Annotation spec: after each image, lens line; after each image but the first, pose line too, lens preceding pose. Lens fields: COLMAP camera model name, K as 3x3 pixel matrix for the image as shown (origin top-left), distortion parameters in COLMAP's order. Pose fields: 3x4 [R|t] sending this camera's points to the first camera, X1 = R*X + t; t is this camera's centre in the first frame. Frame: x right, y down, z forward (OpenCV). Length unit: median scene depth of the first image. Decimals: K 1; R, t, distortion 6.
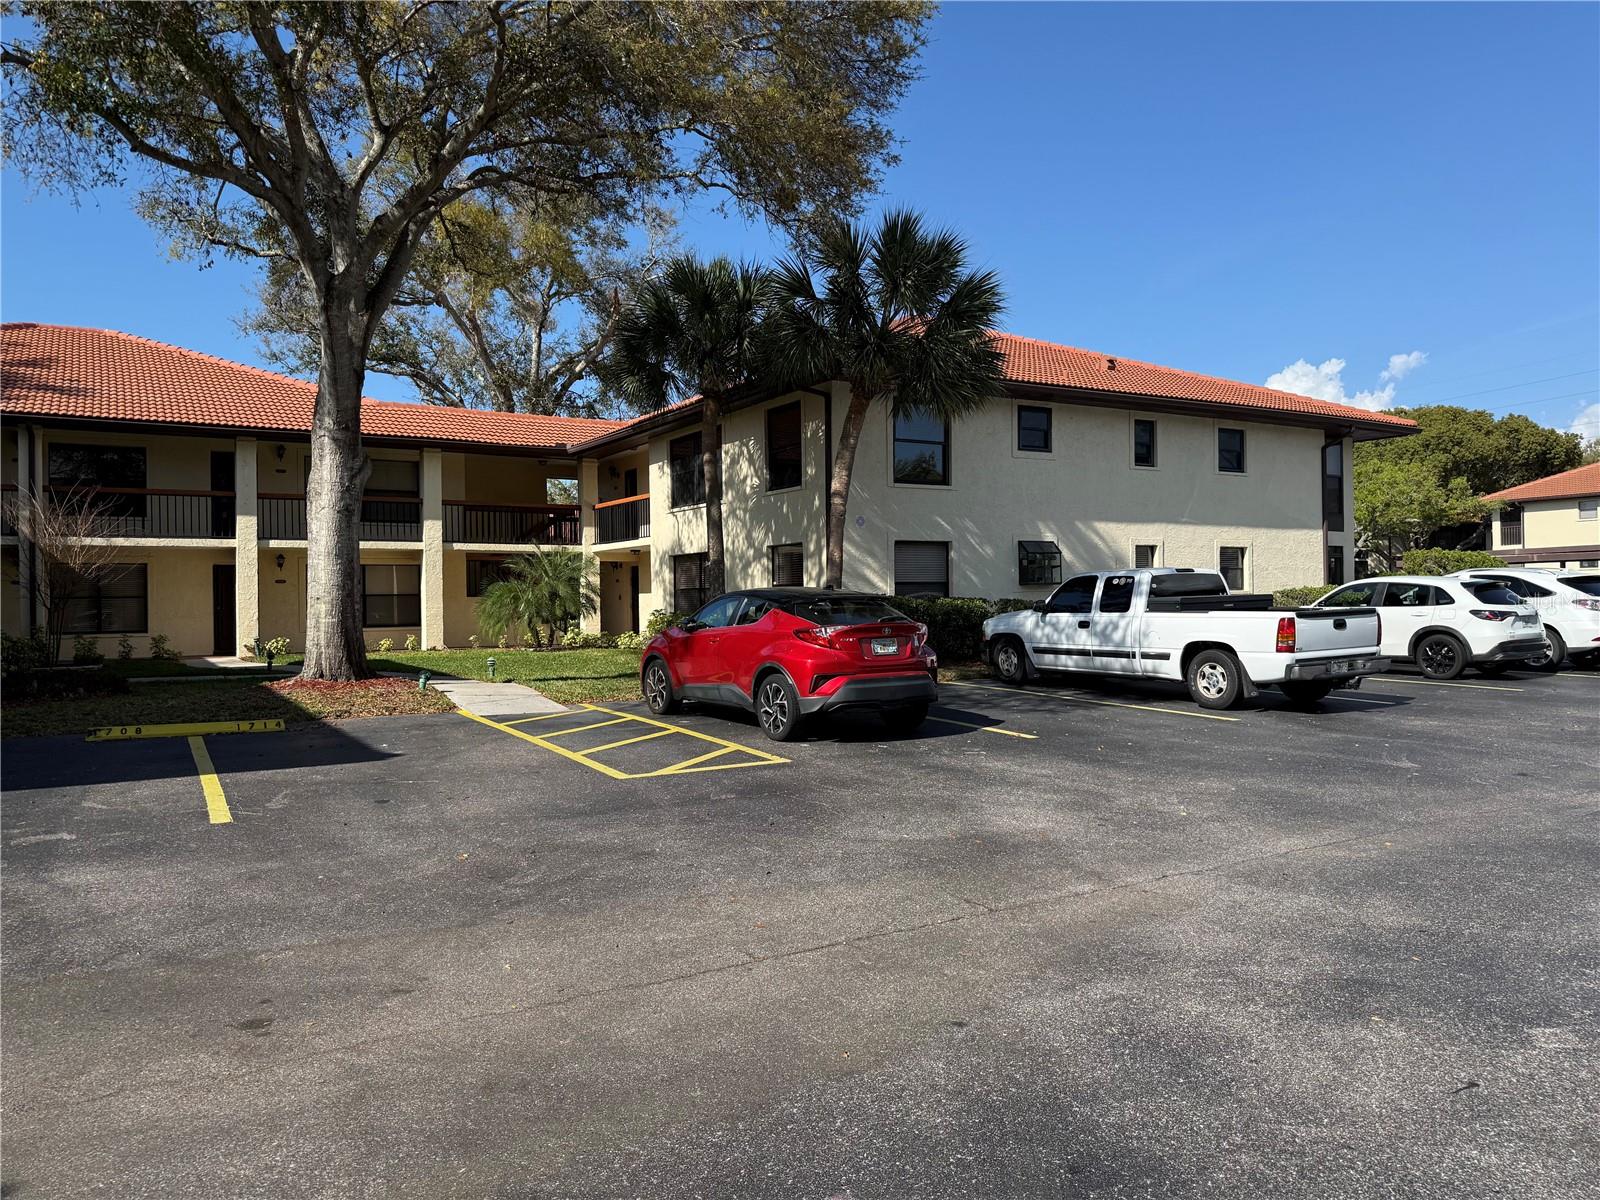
lens RADIAL K [[1096.5, 0, 800.0], [0, 1096.5, 600.0], [0, 0, 1]] dist [-0.000605, -0.000130]
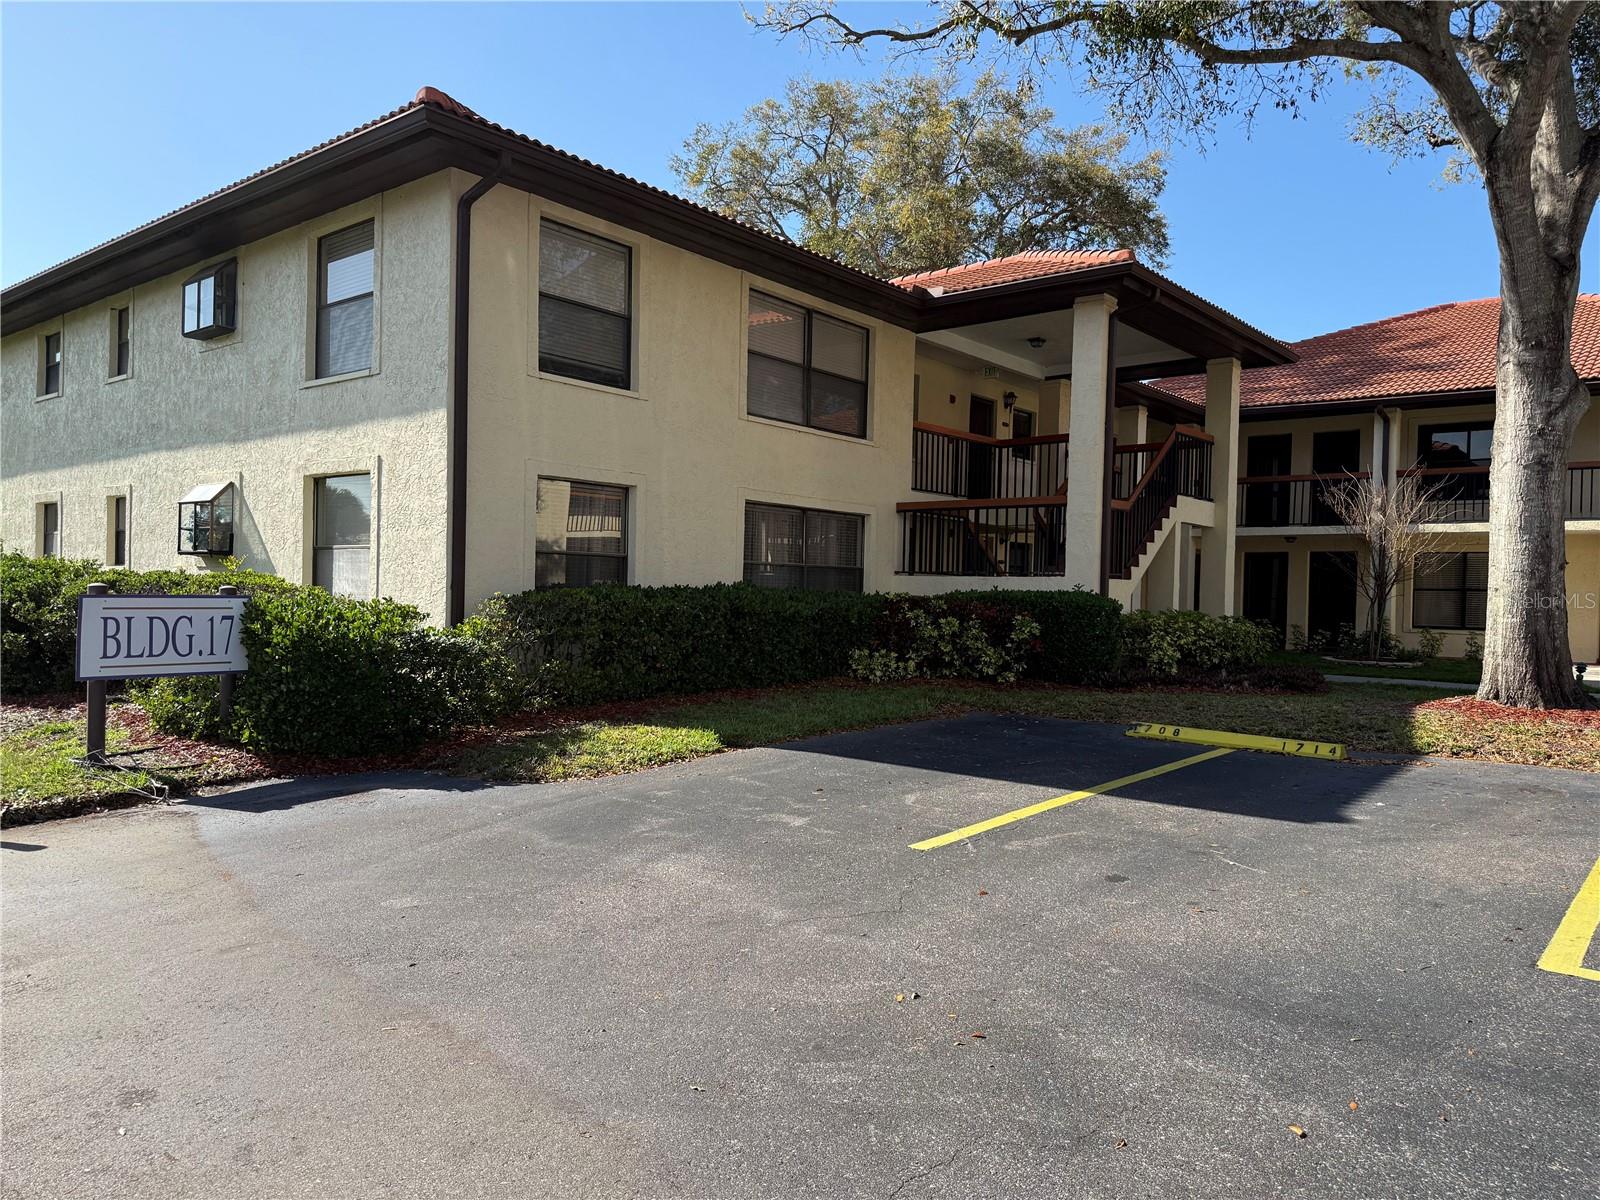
lens RADIAL K [[1122.1, 0, 857.9], [0, 1122.1, 596.0], [0, 0, 1]] dist [0.133985, -0.165651]
pose [[0.369127, 0.023905, -0.929072, 0.070520], [-0.025870, 0.999546, 0.015440, 0.001425], [0.929019, 0.018336, 0.369578, 0.209663]]
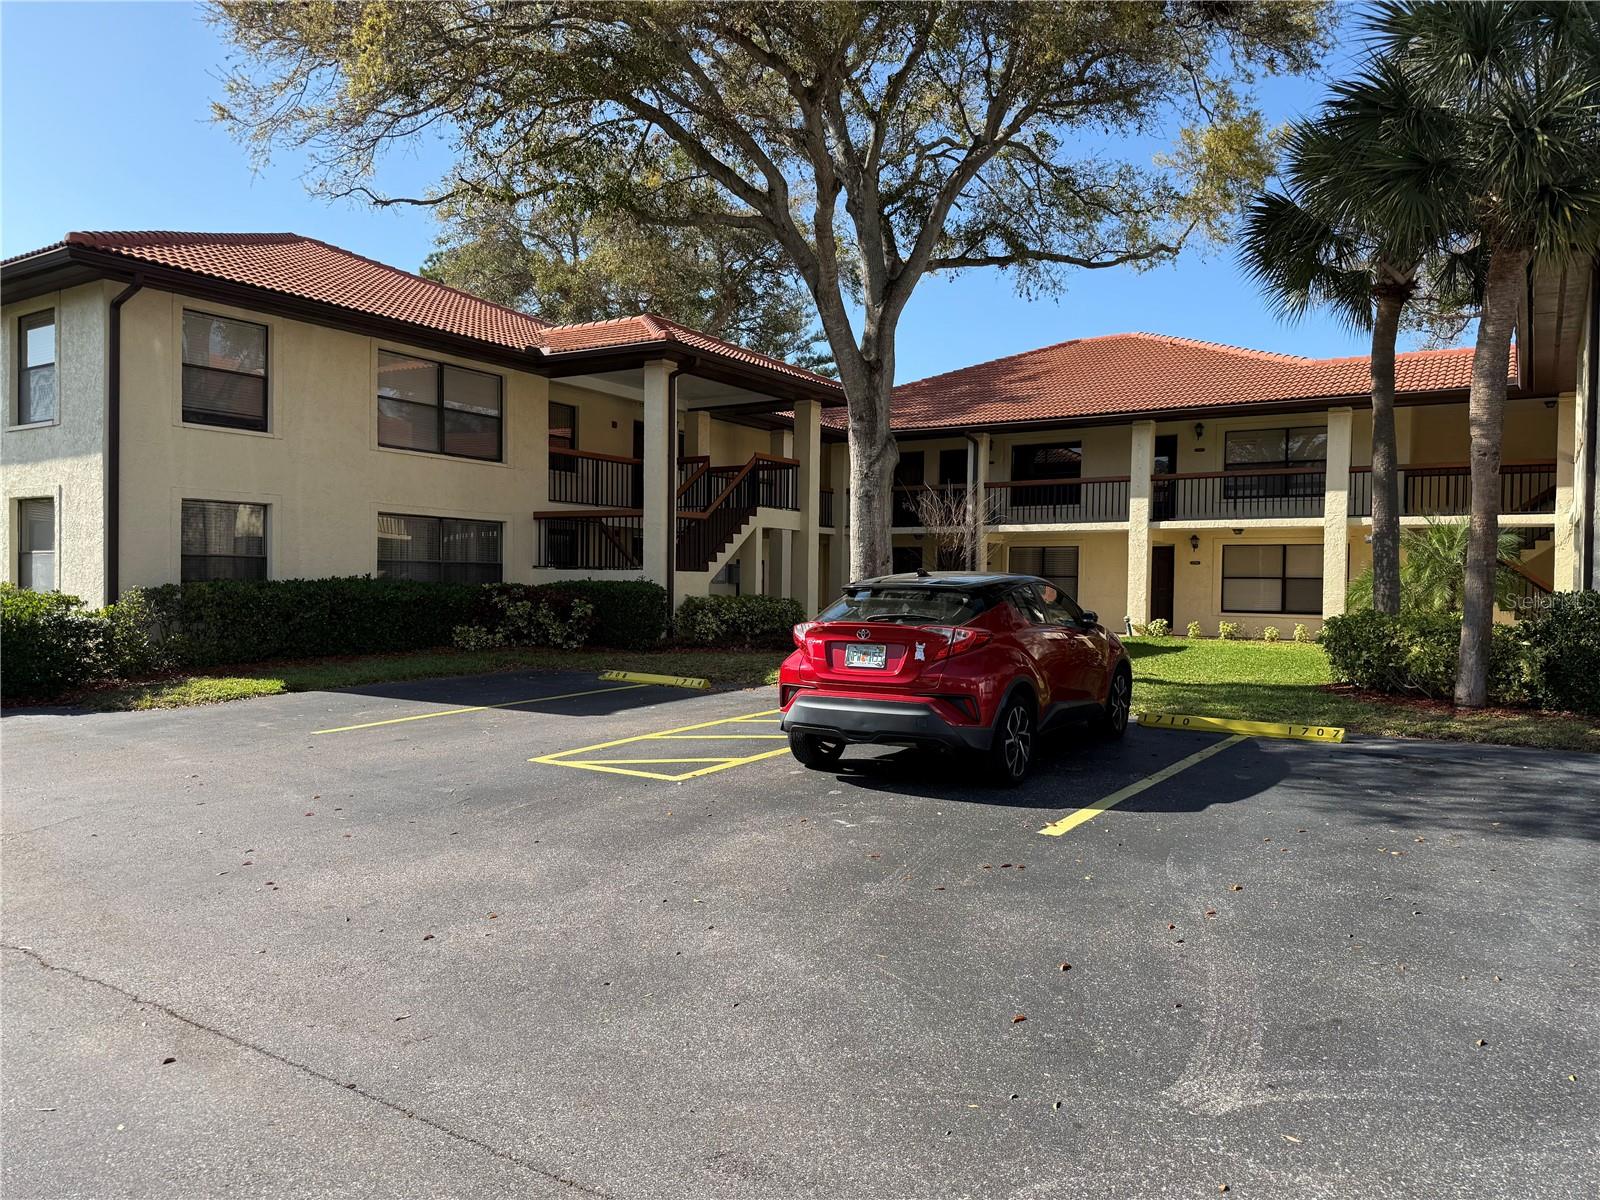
lens RADIAL K [[1097.6, 0, 800.0], [0, 1097.6, 600.0], [0, 0, 1]] dist [0.106155, -0.097448]
pose [[0.439746, 0.034727, -0.897451, 0.333247], [-0.019251, 0.999387, 0.029239, -0.007167], [0.897916, 0.004419, 0.440145, 0.303171]]
